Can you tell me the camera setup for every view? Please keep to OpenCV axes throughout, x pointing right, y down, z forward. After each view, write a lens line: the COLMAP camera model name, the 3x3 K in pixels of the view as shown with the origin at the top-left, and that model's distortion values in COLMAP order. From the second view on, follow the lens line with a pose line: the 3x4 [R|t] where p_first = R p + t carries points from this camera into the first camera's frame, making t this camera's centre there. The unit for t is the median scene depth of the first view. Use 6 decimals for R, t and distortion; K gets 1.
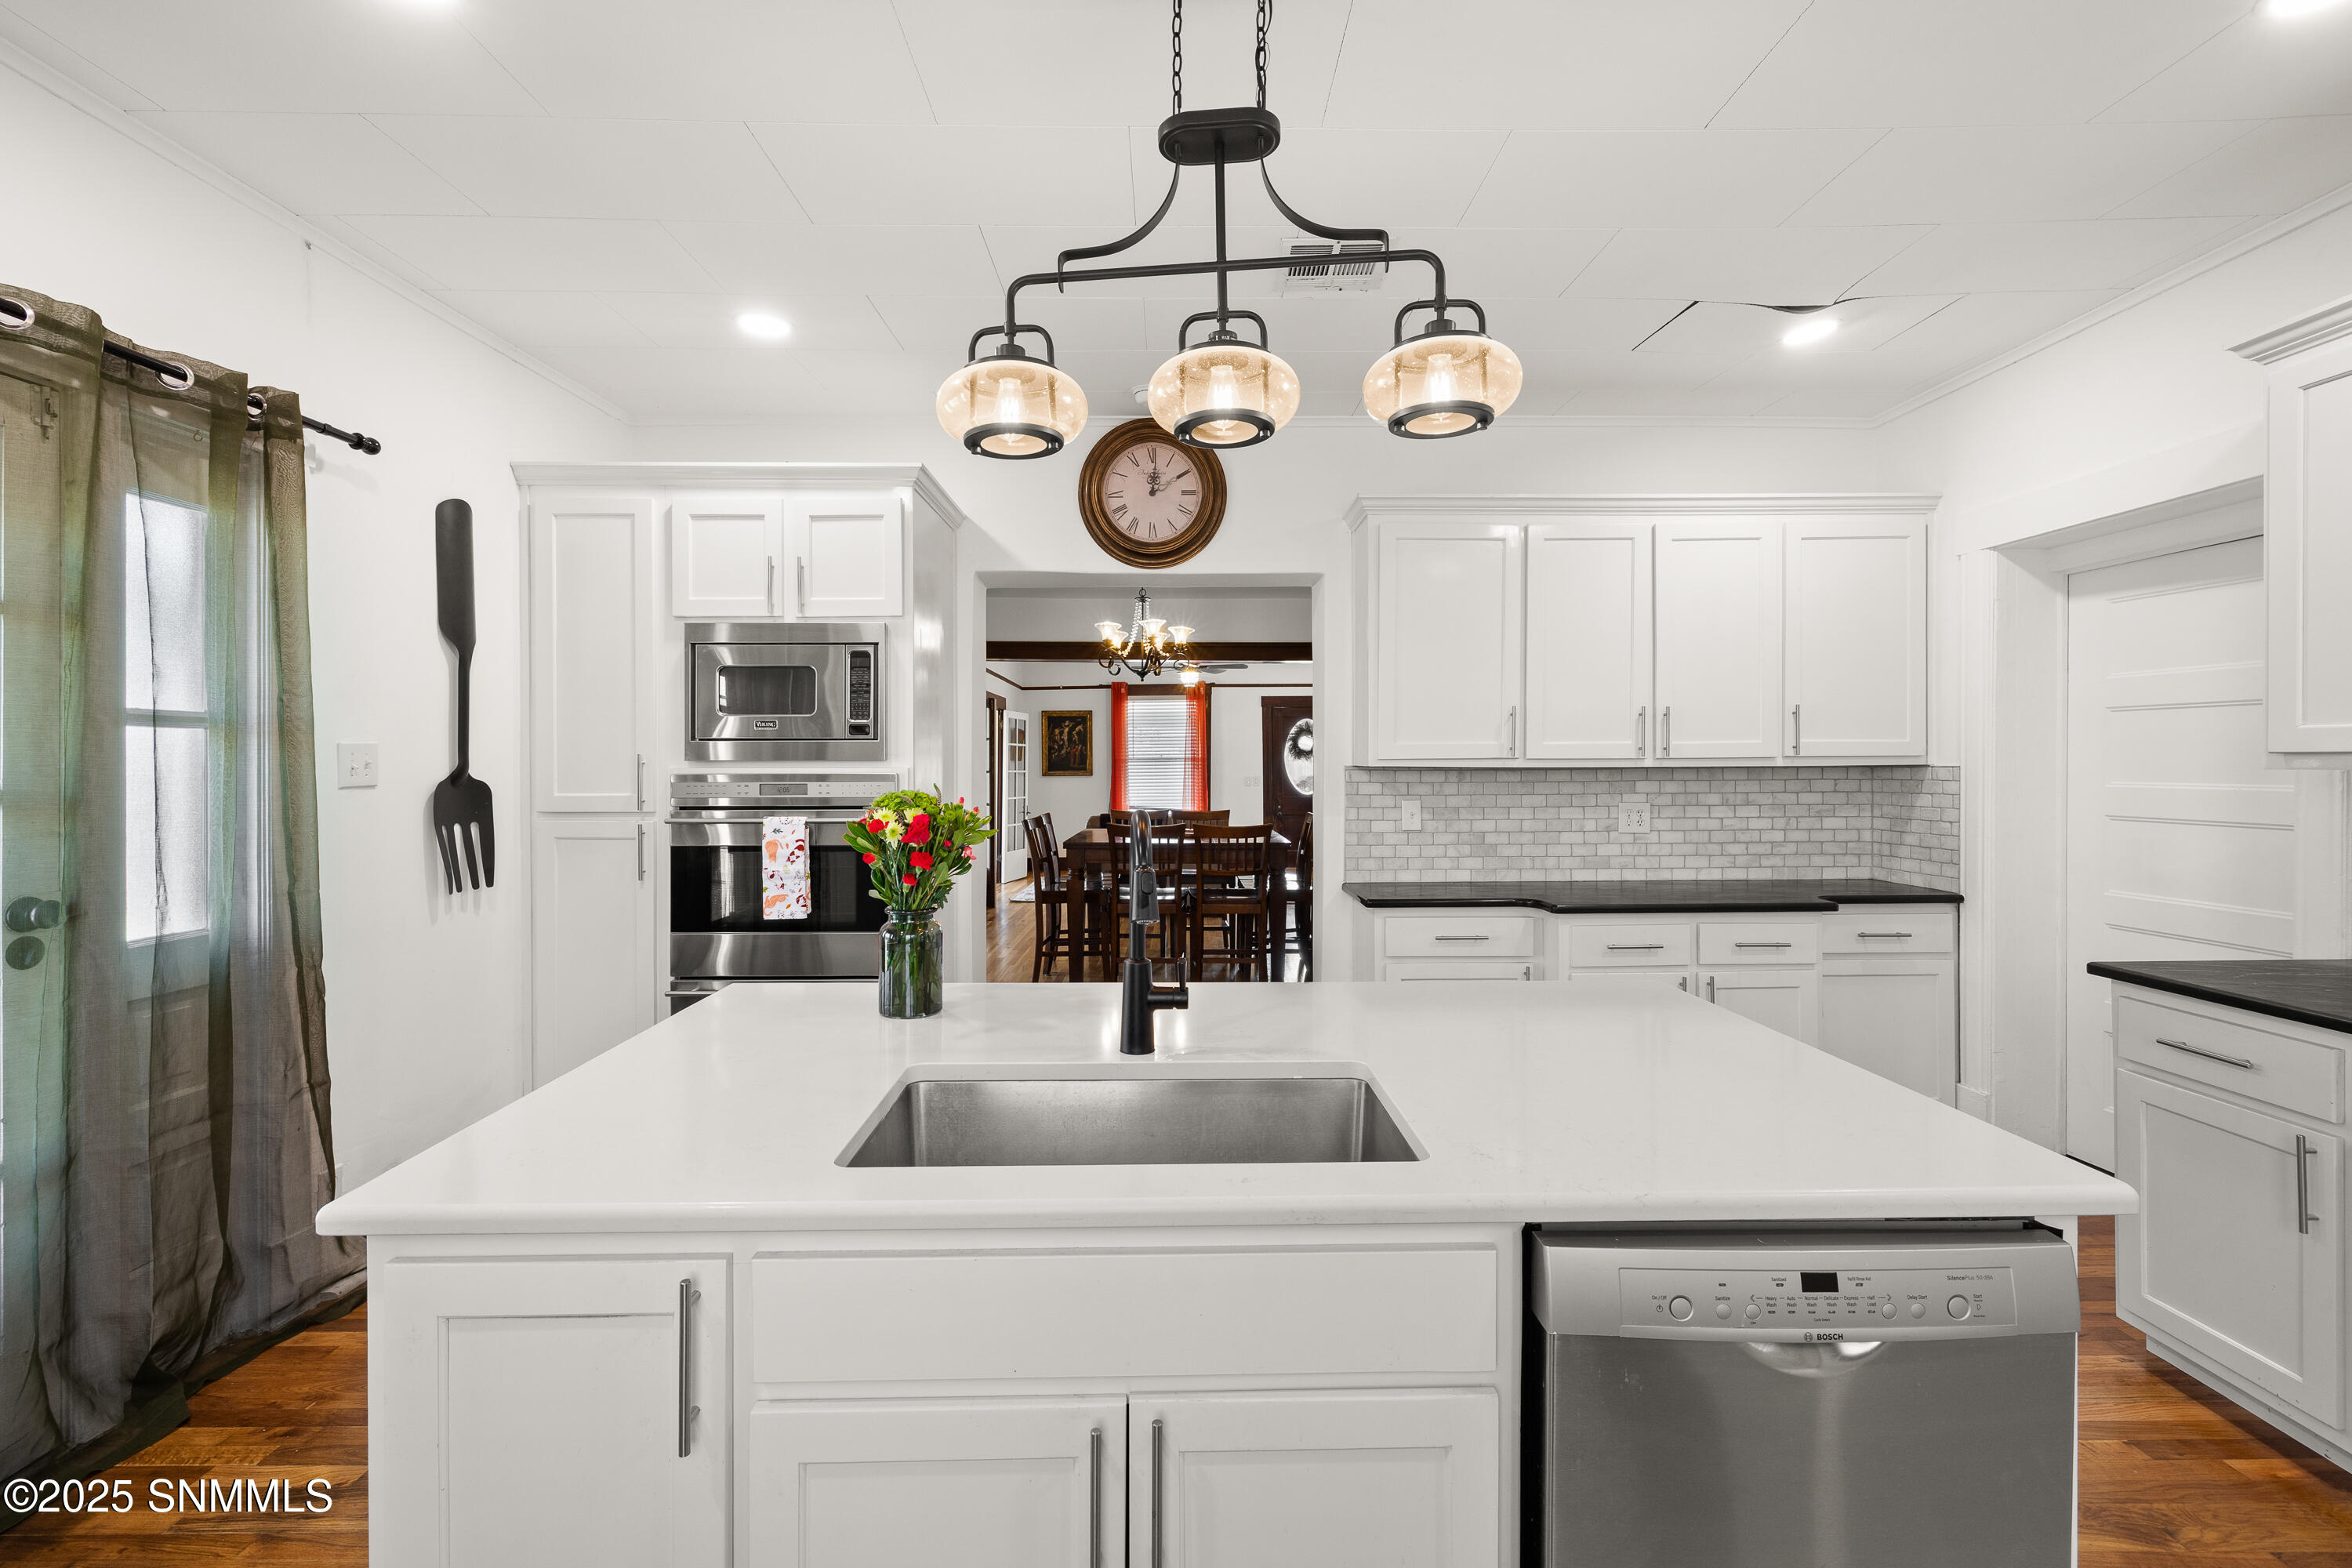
lens RADIAL K [[989.8, 0, 1178.5], [0, 989.8, 763.4], [0, 0, 1]] dist [-0.001080, 0.000035]
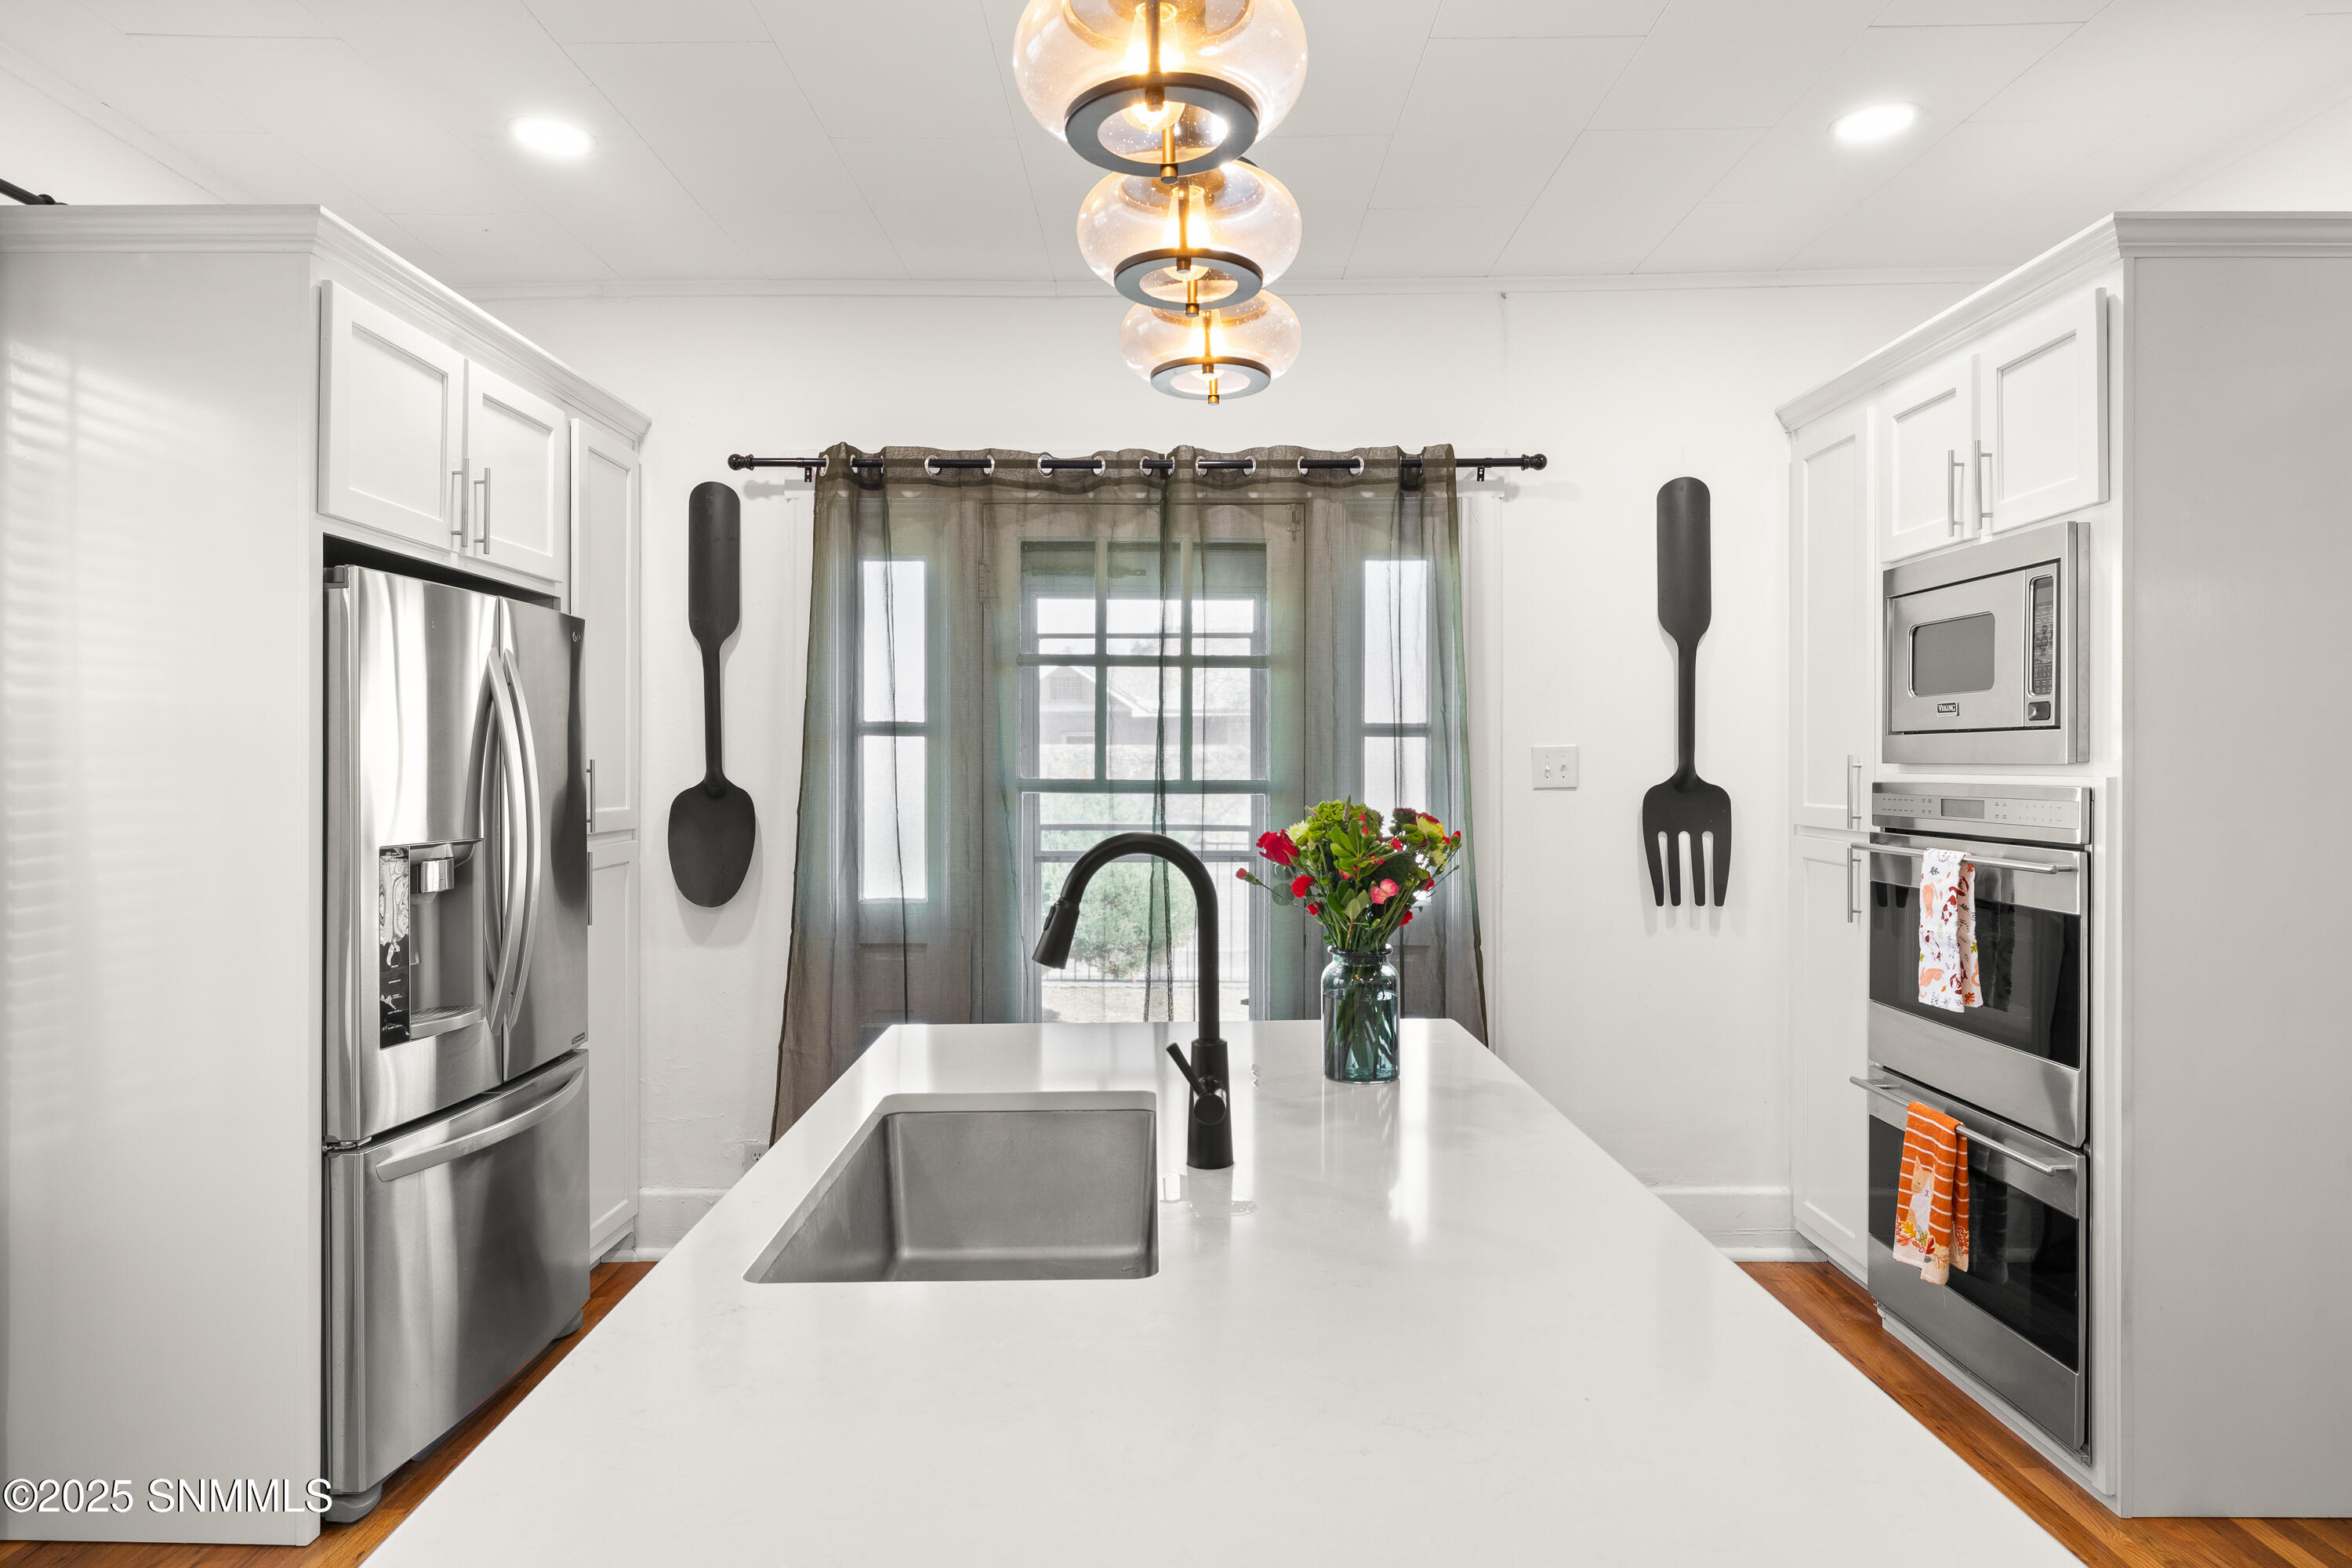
lens RADIAL K [[1362.2, 0, 1169.5], [0, 1362.2, 770.8], [0, 0, 1]] dist [0.001412, -0.002362]
pose [[-0.023475, 0.008099, -0.999692, 0.496134], [-0.003138, 0.999962, 0.008175, -0.003726], [0.999720, 0.003329, -0.023448, 0.504312]]
